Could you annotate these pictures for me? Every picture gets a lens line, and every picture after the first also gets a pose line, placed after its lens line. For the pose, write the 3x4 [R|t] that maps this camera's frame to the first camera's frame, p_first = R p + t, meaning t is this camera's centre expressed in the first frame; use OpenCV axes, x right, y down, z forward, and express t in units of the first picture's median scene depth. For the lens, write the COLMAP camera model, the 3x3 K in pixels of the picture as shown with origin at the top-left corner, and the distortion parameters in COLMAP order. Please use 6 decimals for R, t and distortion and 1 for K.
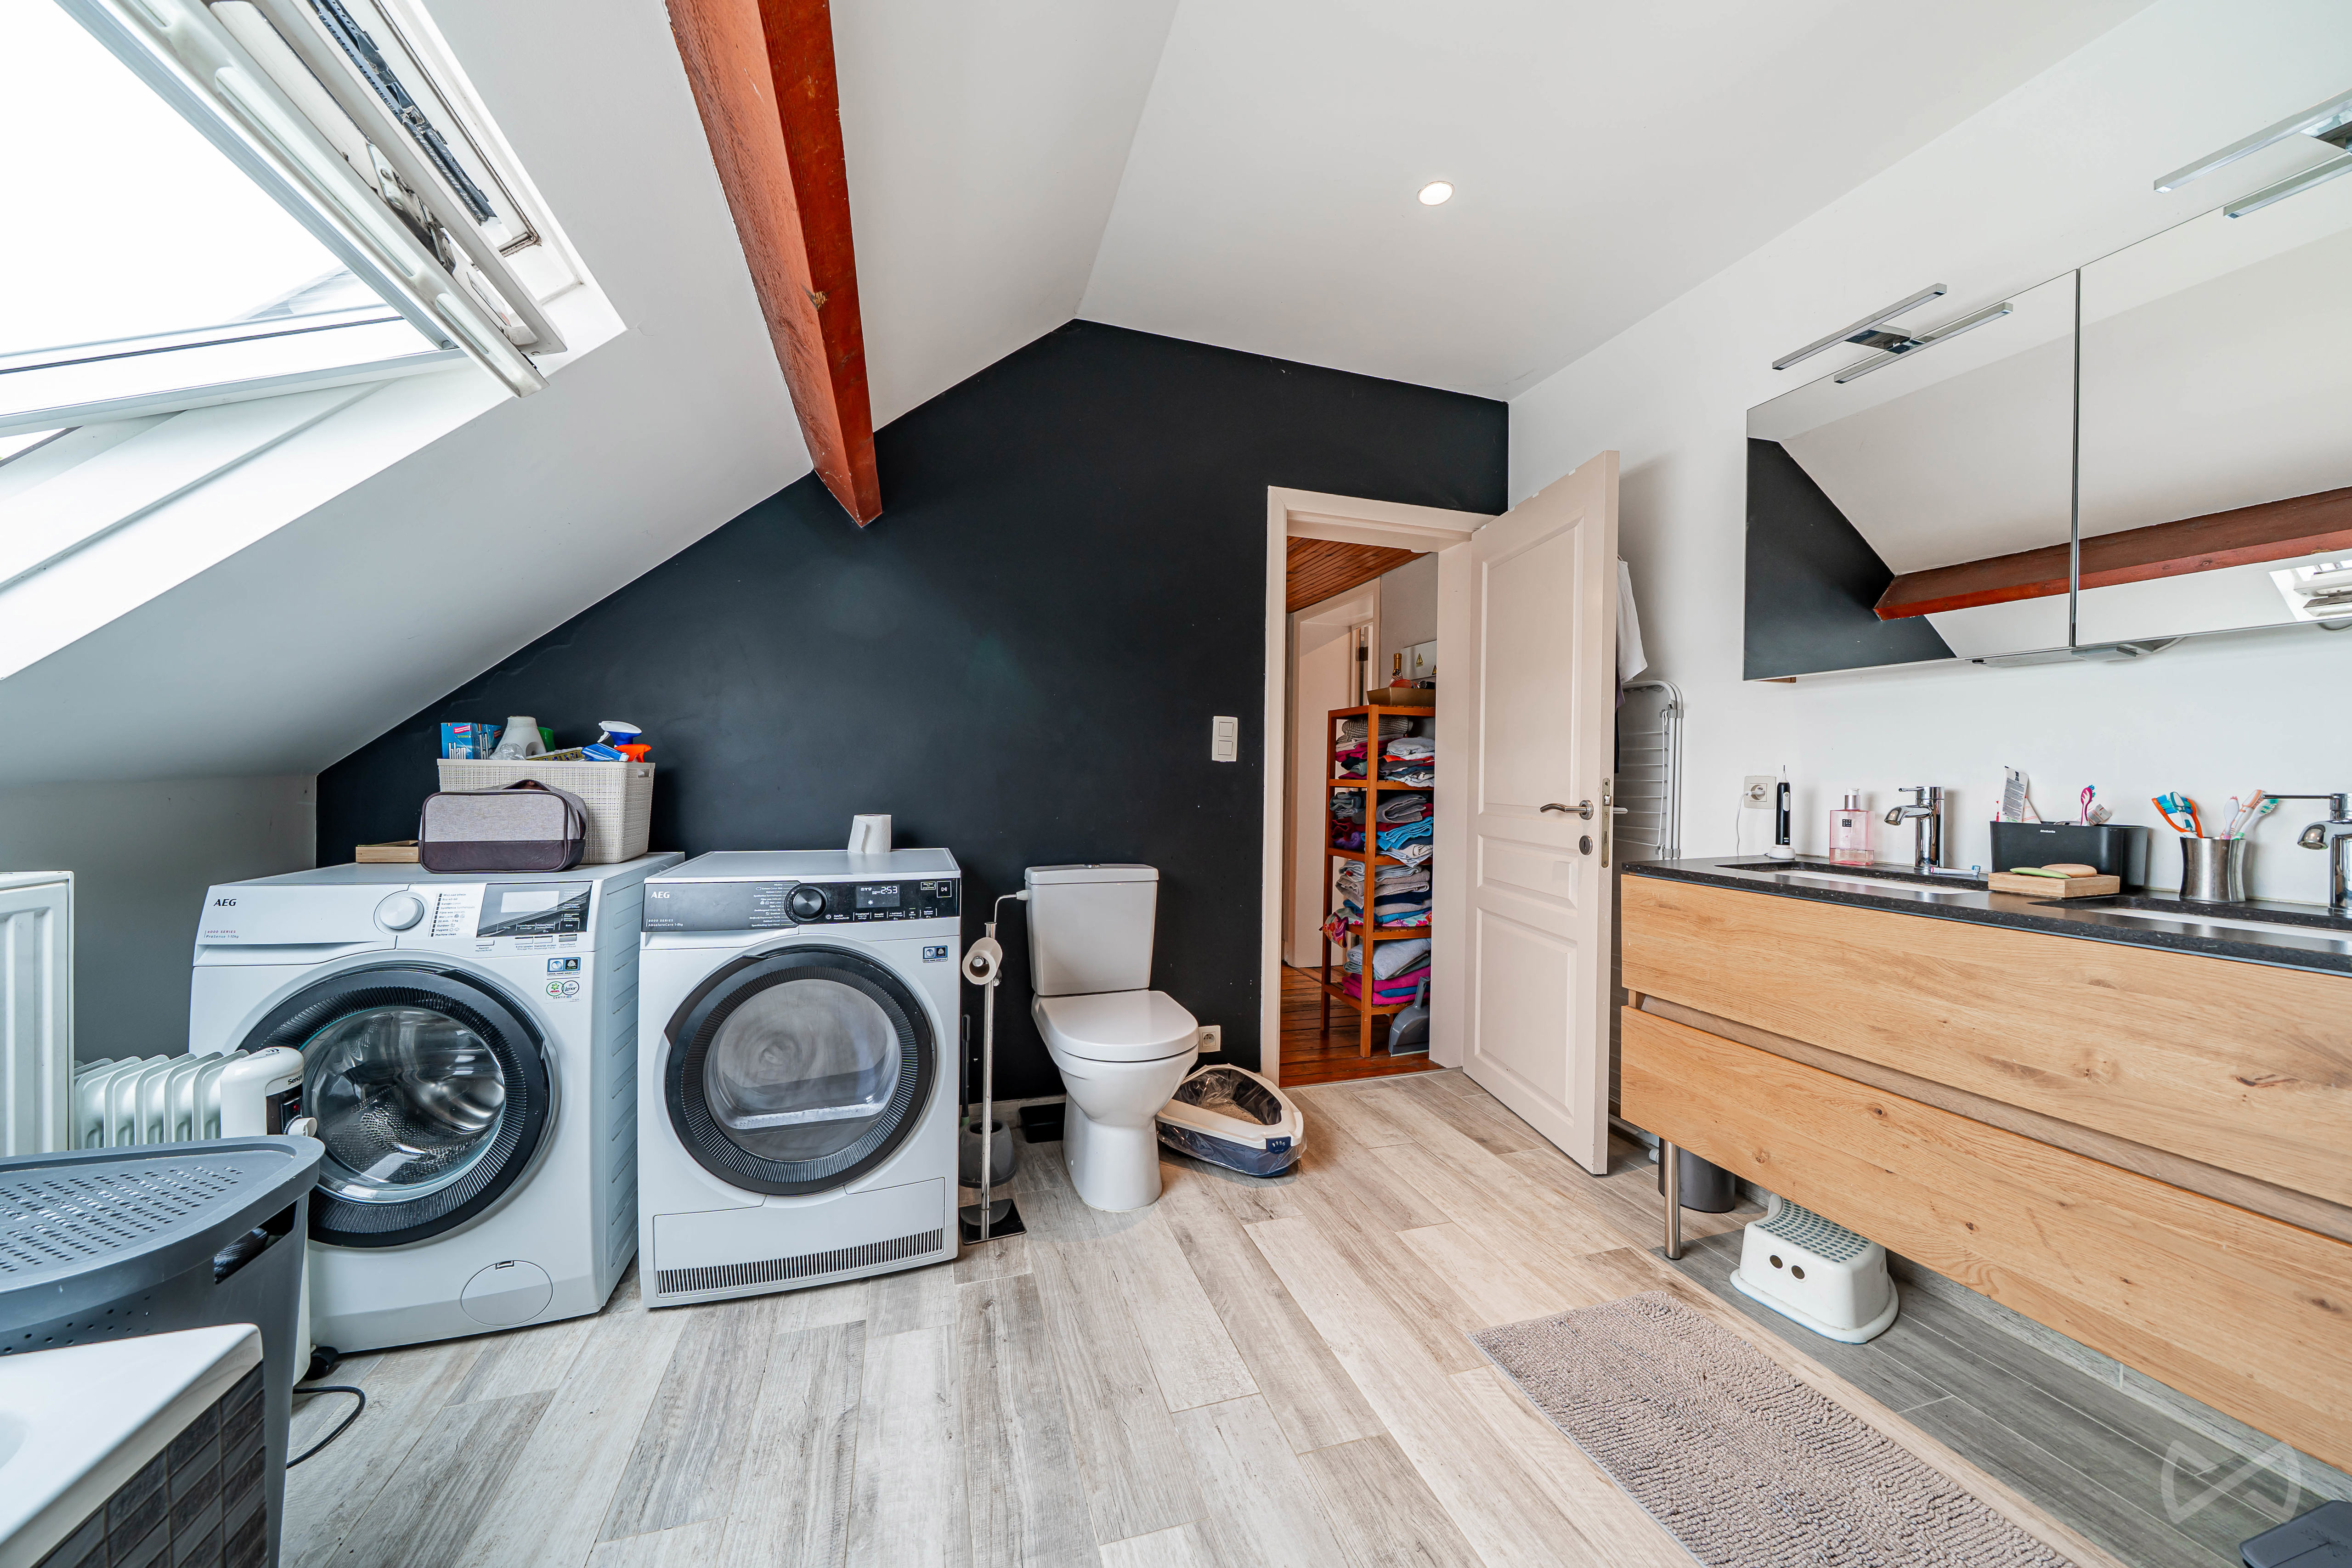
lens RADIAL K [[814.4, 0, 1168.5], [0, 814.4, 782.8], [0, 0, 1]] dist [-0.001392, -0.000030]
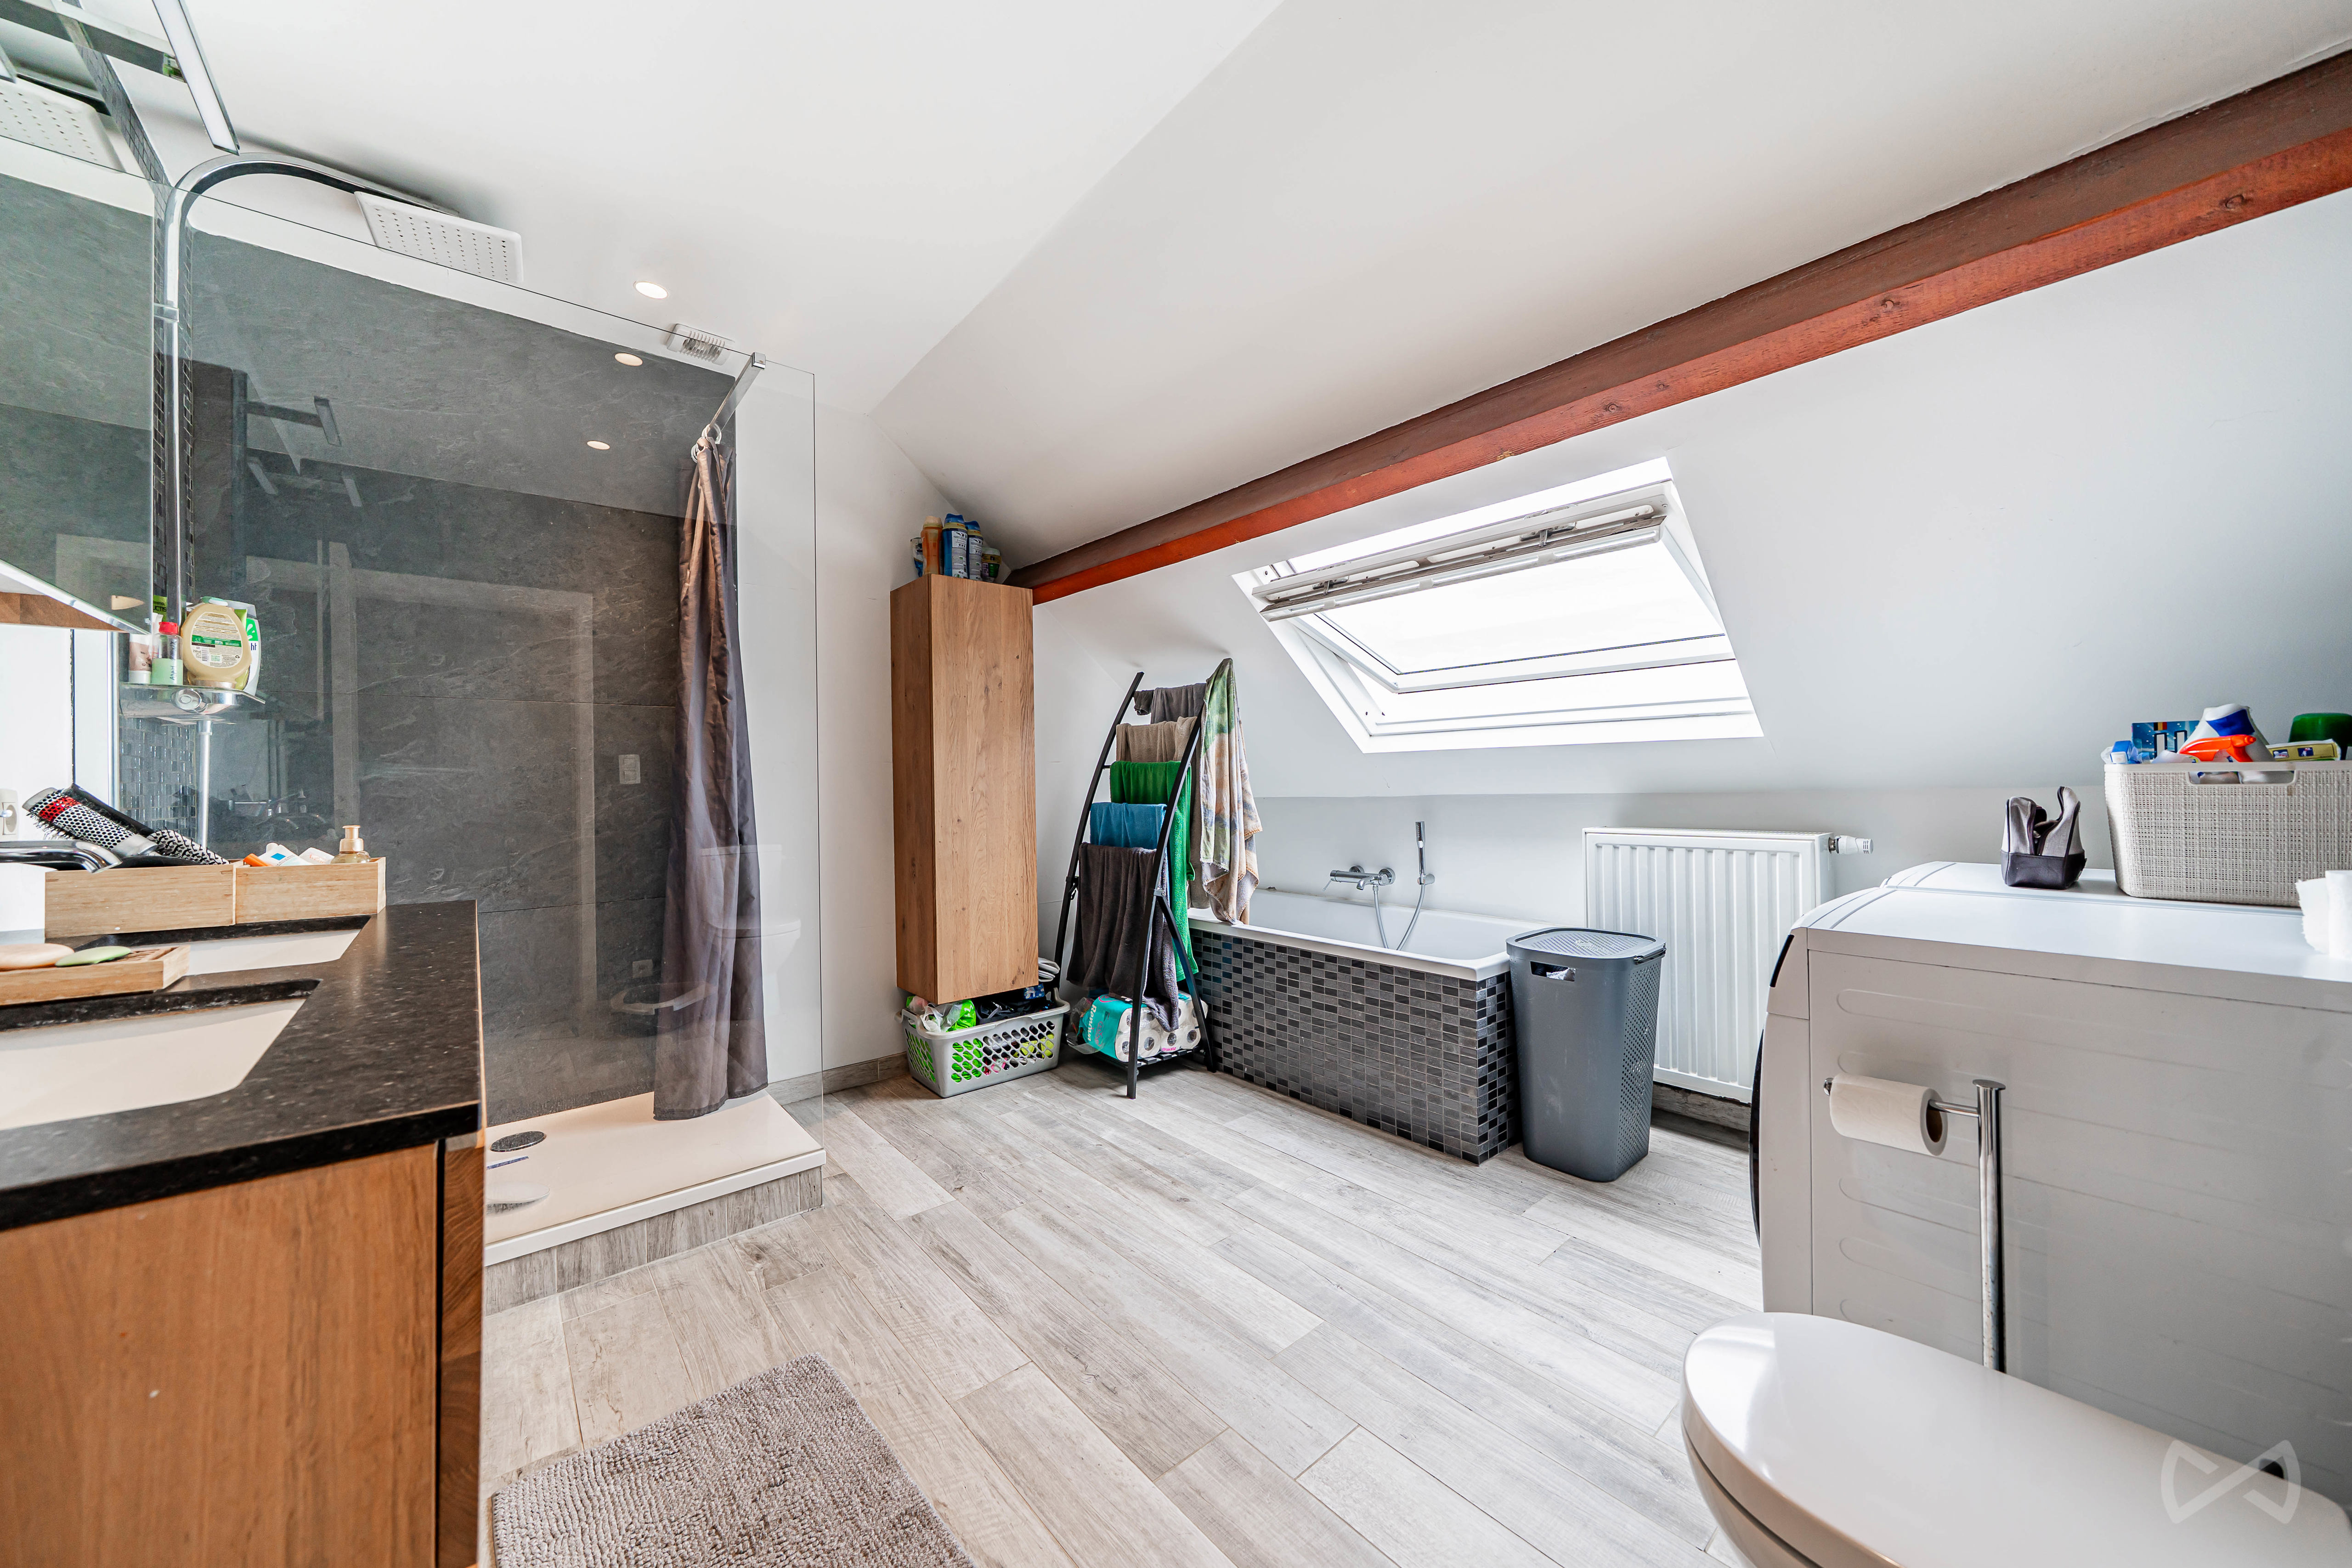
lens RADIAL K [[814.6, 0, 1168.5], [0, 814.6, 782.8], [0, 0, 1]] dist [-0.001392, -0.000030]
pose [[-0.912921, -0.001977, -0.408131, 0.664180], [-0.002979, 0.999994, 0.001819, -0.007337], [0.408125, 0.002877, -0.912921, 1.937026]]
